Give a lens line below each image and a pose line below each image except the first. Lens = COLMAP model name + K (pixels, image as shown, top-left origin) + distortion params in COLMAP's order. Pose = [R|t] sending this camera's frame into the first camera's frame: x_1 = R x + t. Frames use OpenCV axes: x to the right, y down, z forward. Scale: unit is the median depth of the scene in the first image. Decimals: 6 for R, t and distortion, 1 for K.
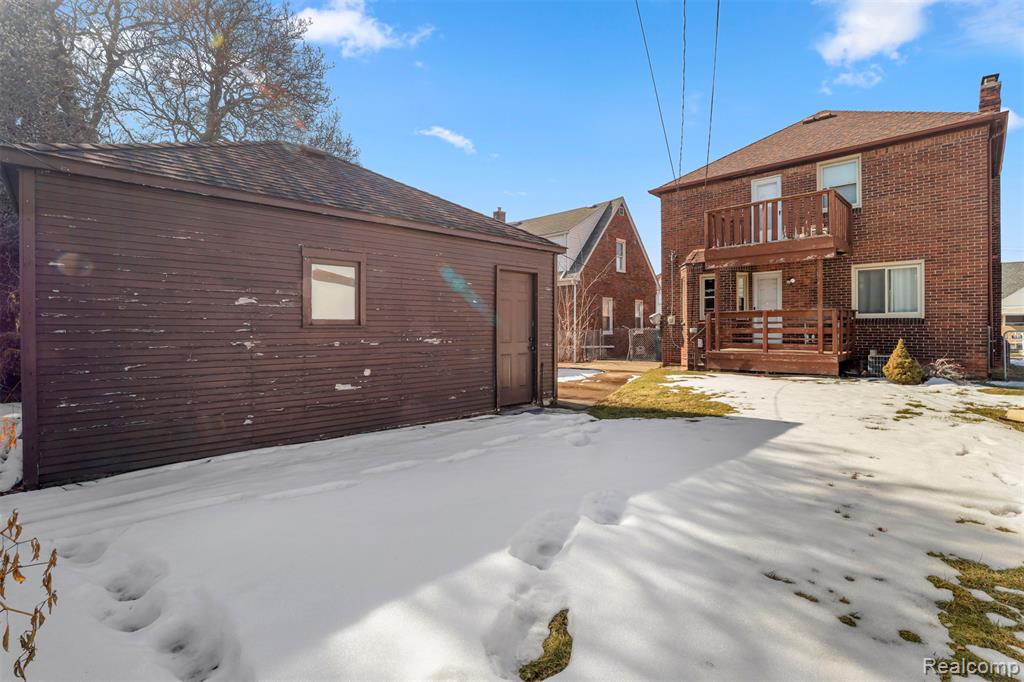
lens RADIAL K [[486.6, 0, 512.4], [0, 486.6, 335.3], [0, 0, 1]] dist [-0.003242, -0.000512]
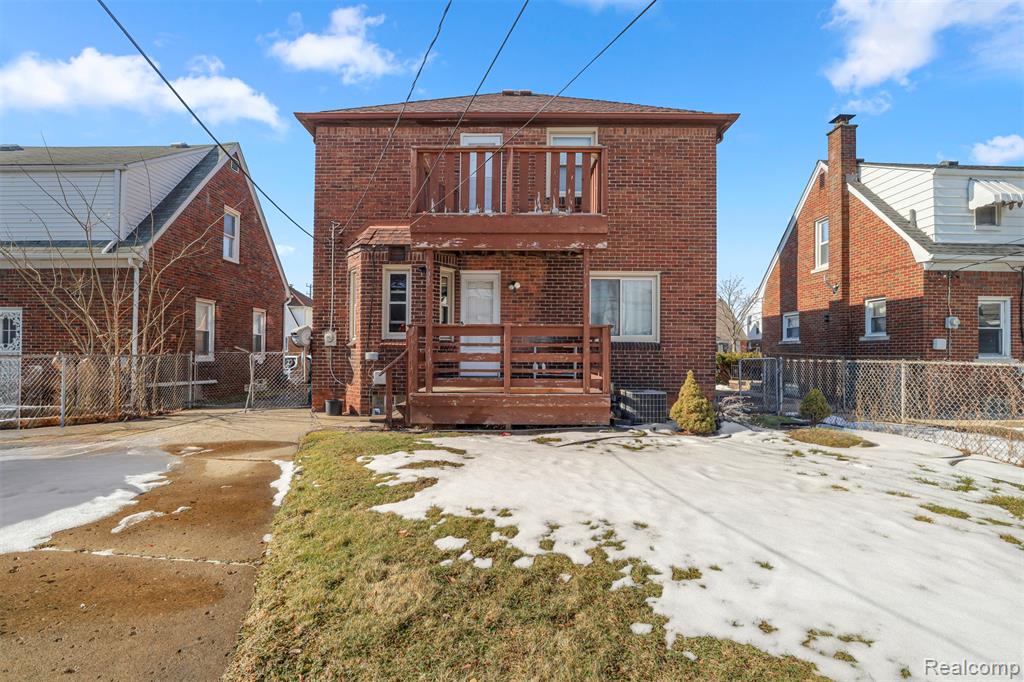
lens RADIAL K [[467.9, 0, 513.5], [0, 467.9, 346.3], [0, 0, 1]] dist [-0.031759, 0.000212]
pose [[0.704934, 0.018941, 0.709020, 0.082575], [0.000031, 0.999643, -0.026736, -0.006150], [-0.709273, 0.018869, 0.704681, 0.447569]]
